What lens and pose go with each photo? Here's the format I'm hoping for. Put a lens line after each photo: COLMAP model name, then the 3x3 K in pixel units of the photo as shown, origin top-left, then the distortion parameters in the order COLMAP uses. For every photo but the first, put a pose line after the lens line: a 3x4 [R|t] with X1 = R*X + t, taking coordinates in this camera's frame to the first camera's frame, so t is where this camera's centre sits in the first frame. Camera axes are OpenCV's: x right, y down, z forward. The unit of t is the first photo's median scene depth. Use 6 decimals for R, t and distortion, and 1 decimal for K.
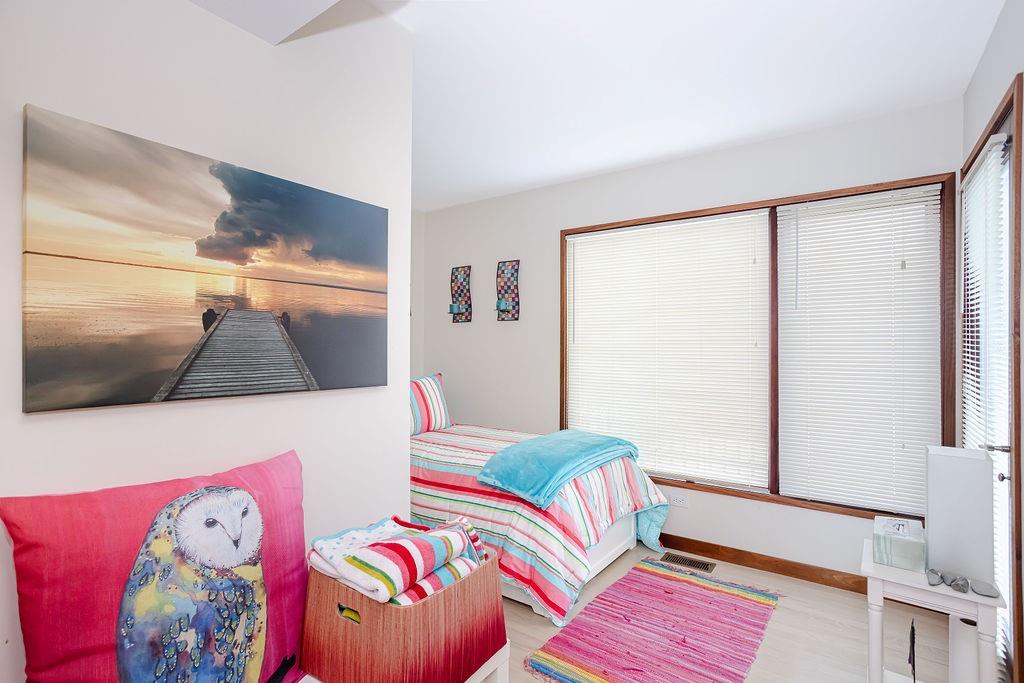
lens RADIAL K [[500.8, 0, 513.6], [0, 500.8, 346.2], [0, 0, 1]] dist [-0.018220, 0.013410]
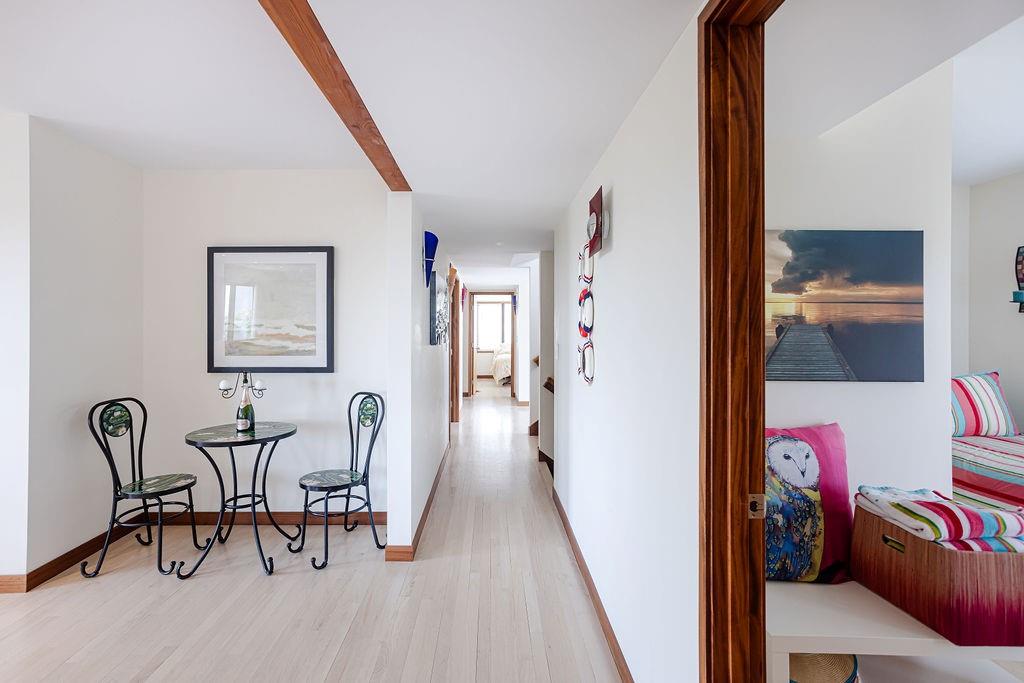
lens RADIAL K [[500.8, 0, 465.7], [0, 500.8, 326.8], [0, 0, 1]] dist [-0.018220, 0.013410]
pose [[0.566193, -0.006690, -0.824245, 0.137117], [0.001090, 0.999972, -0.007367, -0.058248], [0.824272, 0.003273, 0.566185, -0.738542]]
